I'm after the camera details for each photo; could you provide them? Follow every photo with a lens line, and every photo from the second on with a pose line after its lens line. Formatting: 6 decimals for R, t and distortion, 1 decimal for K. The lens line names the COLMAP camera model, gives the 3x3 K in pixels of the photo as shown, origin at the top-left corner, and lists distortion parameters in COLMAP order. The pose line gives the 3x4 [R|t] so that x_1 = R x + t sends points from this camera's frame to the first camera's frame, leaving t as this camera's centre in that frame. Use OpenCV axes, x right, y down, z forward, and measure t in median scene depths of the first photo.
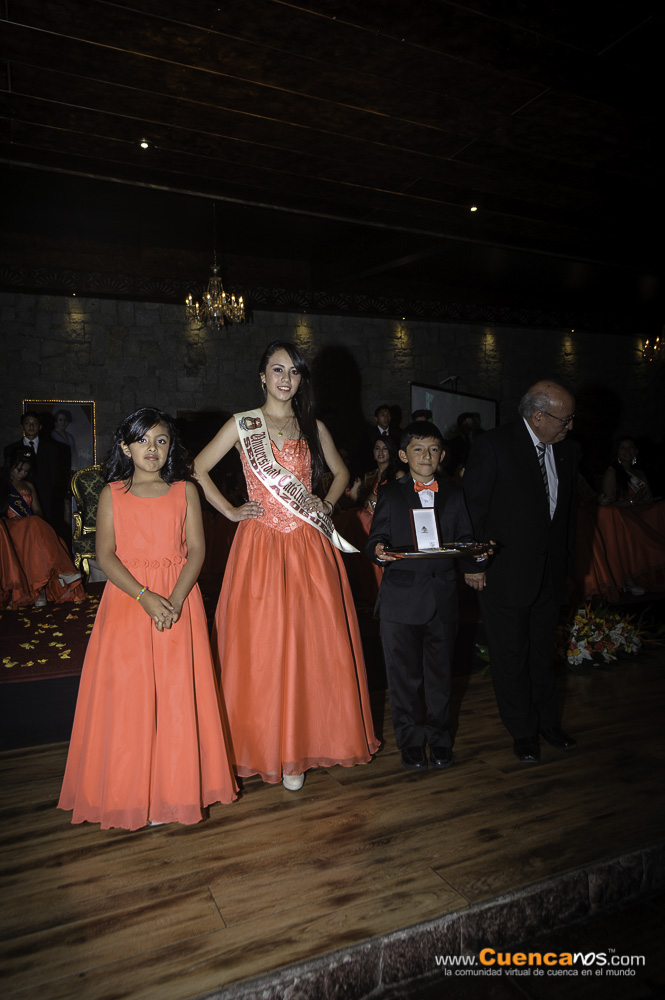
lens RADIAL K [[655.6, 0, 330.3], [0, 655.6, 496.1], [0, 0, 1]] dist [0.000113, -0.000275]
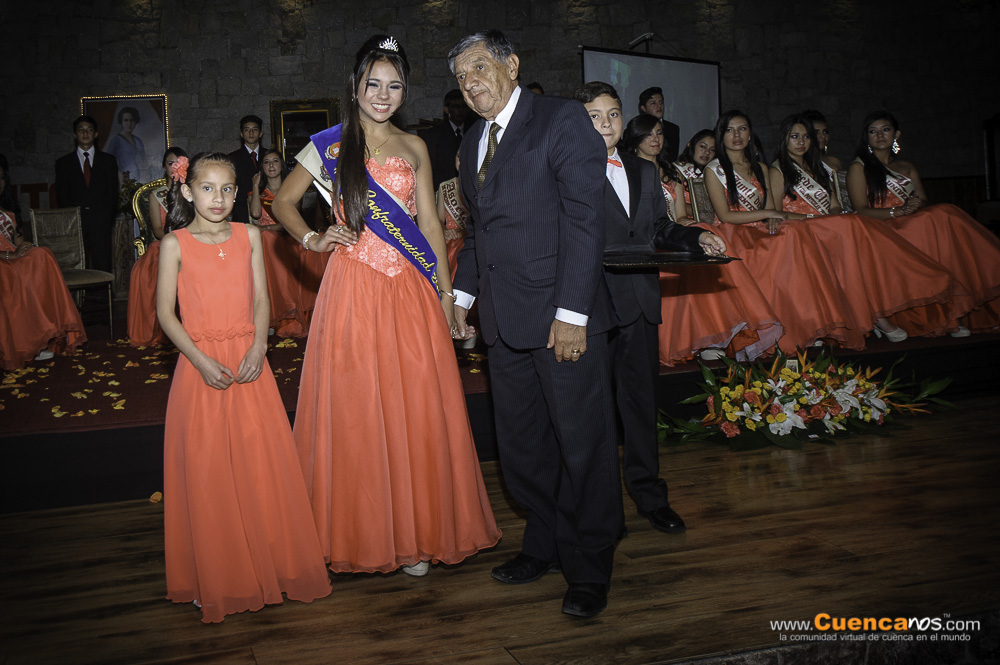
lens RADIAL K [[926.6, 0, 303.0], [0, 926.6, 195.5], [0, 0, 1]] dist [0.003662, -0.004250]
pose [[0.977043, -0.029250, -0.211026, 0.081028], [0.026308, 0.999514, -0.016738, -0.004931], [0.211413, 0.010802, 0.977337, -0.117919]]
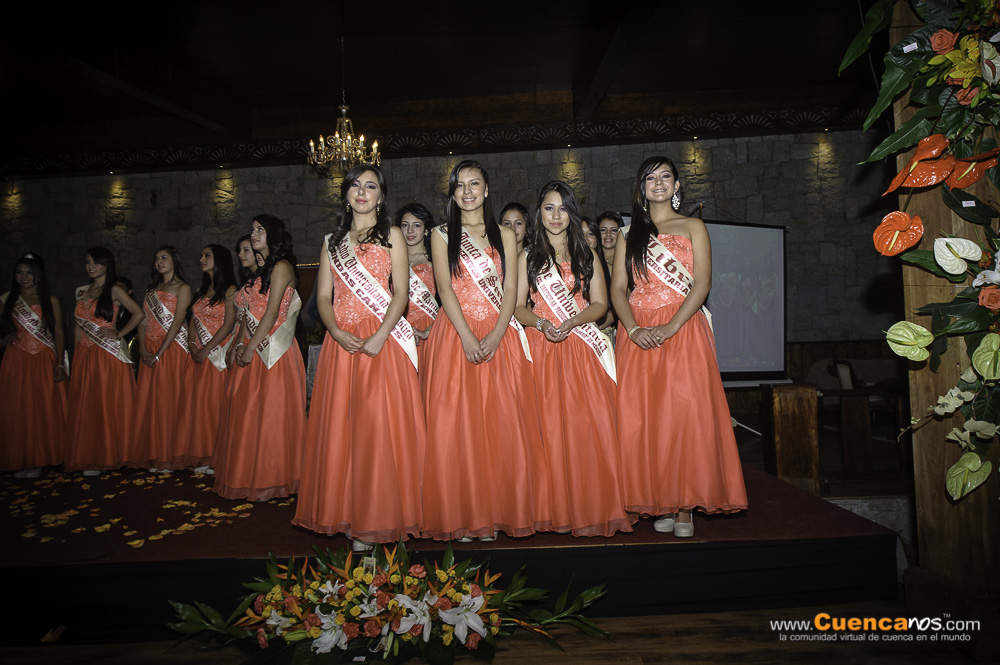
lens RADIAL K [[656.3, 0, 506.3], [0, 656.3, 331.0], [0, 0, 1]] dist [0.002149, -0.002160]
pose [[0.910736, -0.020909, -0.412459, 0.776611], [0.009305, 0.999503, -0.030122, -0.015968], [0.412883, 0.023595, 0.910478, 0.515529]]
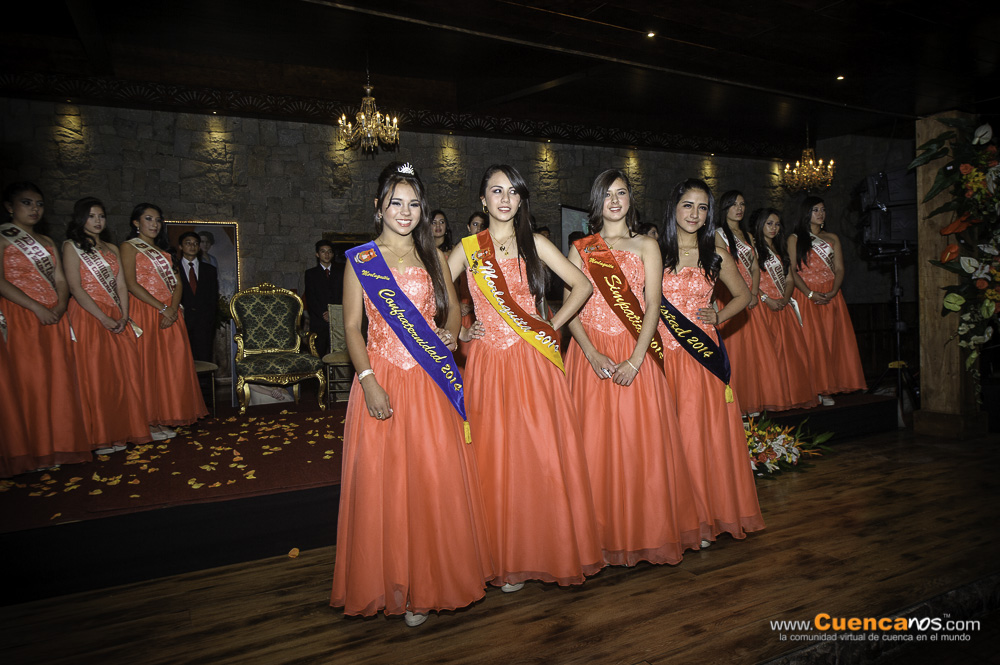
lens RADIAL K [[656.3, 0, 506.3], [0, 656.3, 331.0], [0, 0, 1]] dist [0.002149, -0.002160]
pose [[0.997973, -0.008375, 0.063091, -0.064270], [0.007214, 0.999801, 0.018612, 0.005099], [-0.063234, -0.018119, 0.997834, -0.018335]]
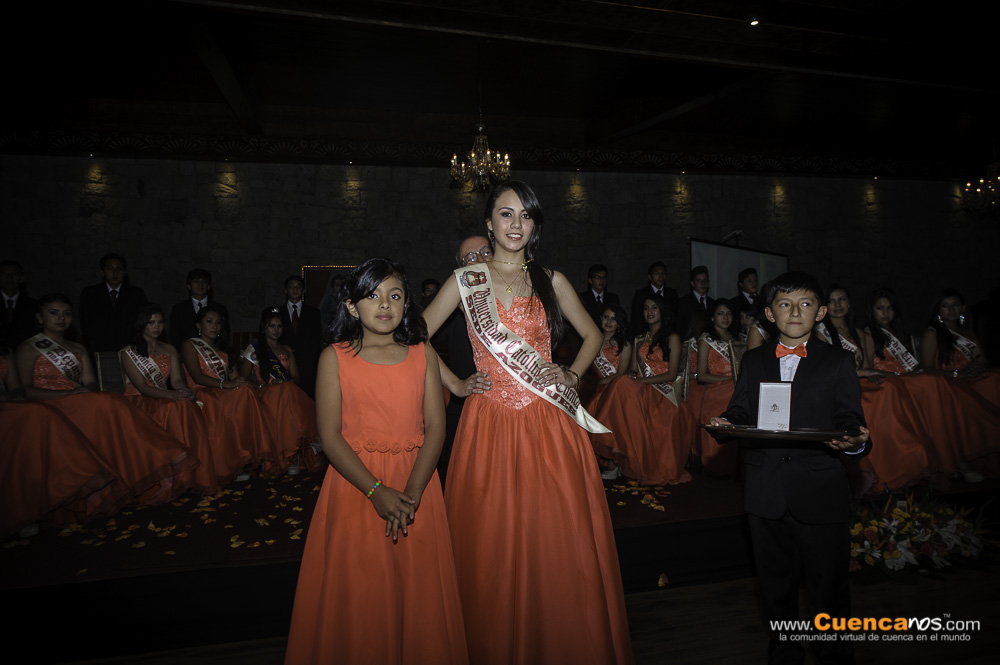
lens RADIAL K [[656.3, 0, 506.3], [0, 656.3, 331.0], [0, 0, 1]] dist [0.002149, -0.002160]
pose [[0.987242, -0.006448, -0.159099, 0.029361], [-0.000346, 0.999091, -0.042634, -0.003368], [0.159229, 0.042145, 0.986342, 0.108449]]
